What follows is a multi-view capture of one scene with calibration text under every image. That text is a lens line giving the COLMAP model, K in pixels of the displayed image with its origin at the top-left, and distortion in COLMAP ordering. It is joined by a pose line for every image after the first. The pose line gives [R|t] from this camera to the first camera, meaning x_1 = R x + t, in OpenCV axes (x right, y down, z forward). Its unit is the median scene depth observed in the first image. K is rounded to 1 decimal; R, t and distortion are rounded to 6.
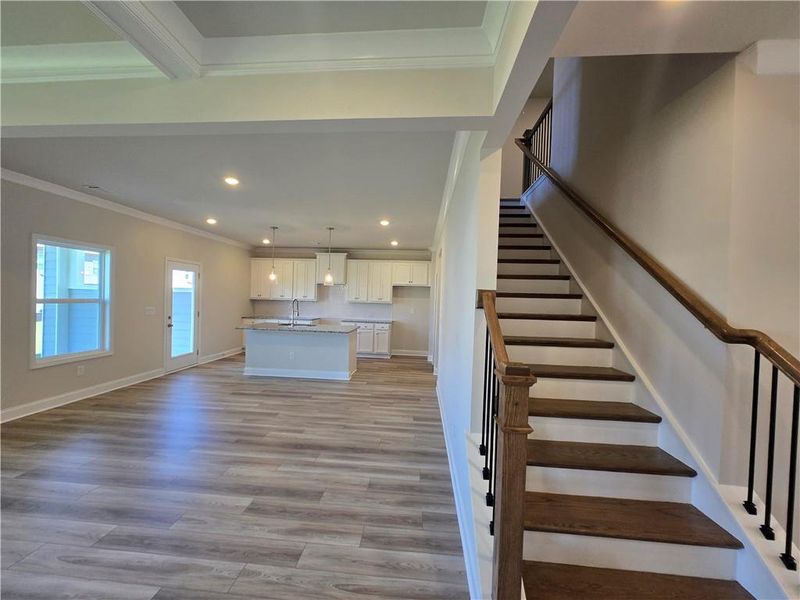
lens RADIAL K [[318.5, 0, 402.8], [0, 318.5, 296.1], [0, 0, 1]] dist [-0.004263, 0.000202]
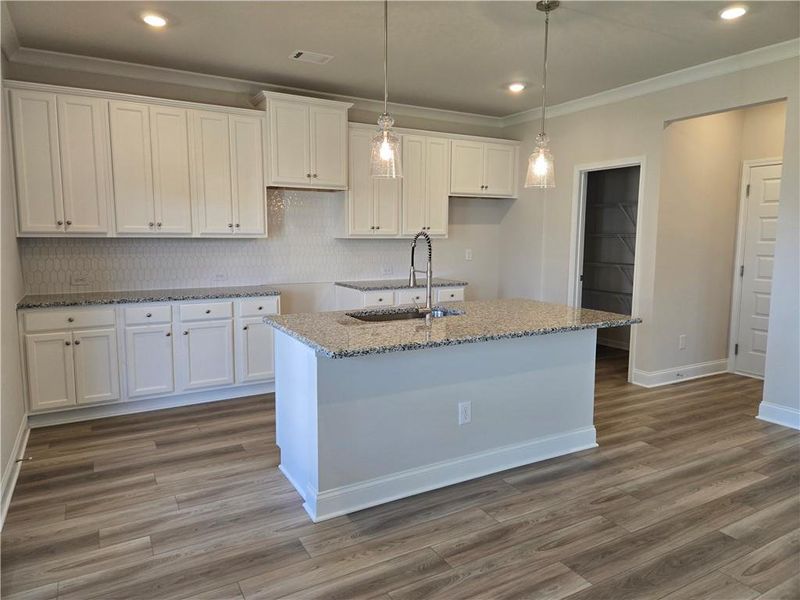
lens RADIAL K [[542.6, 0, 398.1], [0, 542.6, 289.6], [0, 0, 1]] dist [0.051059, -0.024383]
pose [[0.829652, -0.082761, 0.552113, -0.747856], [0.014605, 0.991830, 0.126727, -0.002328], [-0.558090, -0.097076, 0.824082, 0.658263]]
